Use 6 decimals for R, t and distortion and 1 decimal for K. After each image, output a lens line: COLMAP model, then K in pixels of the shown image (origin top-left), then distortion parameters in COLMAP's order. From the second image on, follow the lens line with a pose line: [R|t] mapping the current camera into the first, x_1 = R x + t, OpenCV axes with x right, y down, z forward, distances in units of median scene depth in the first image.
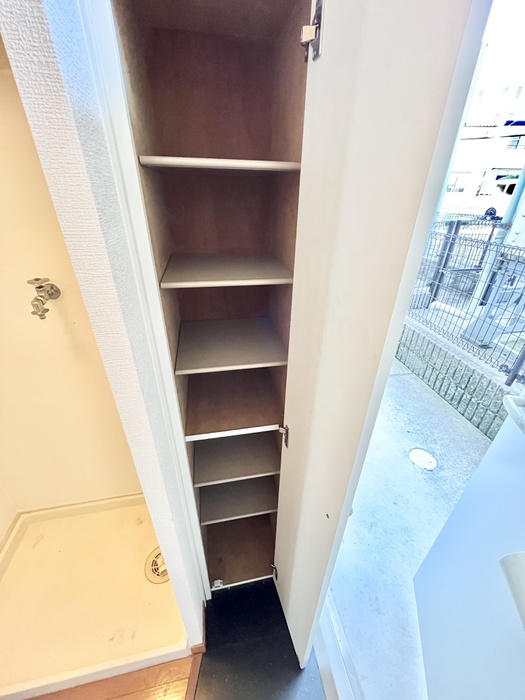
lens RADIAL K [[282.1, 0, 261.6], [0, 282.1, 349.6], [0, 0, 1]] dist [-0.006966, -0.001647]
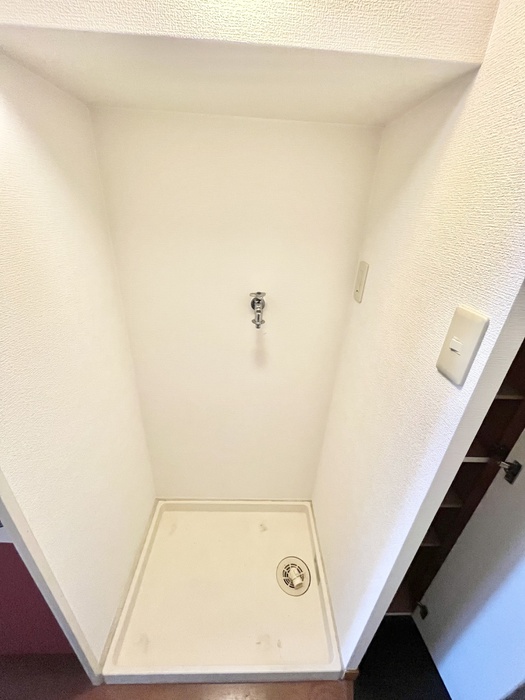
lens RADIAL K [[282.1, 0, 262.9], [0, 282.1, 349.5], [0, 0, 1]] dist [-0.006966, -0.001647]
pose [[0.984277, 0.114336, -0.134631, -0.444533], [-0.122950, 0.990747, -0.057480, 0.027474], [0.126814, 0.073129, 0.989227, -0.077345]]
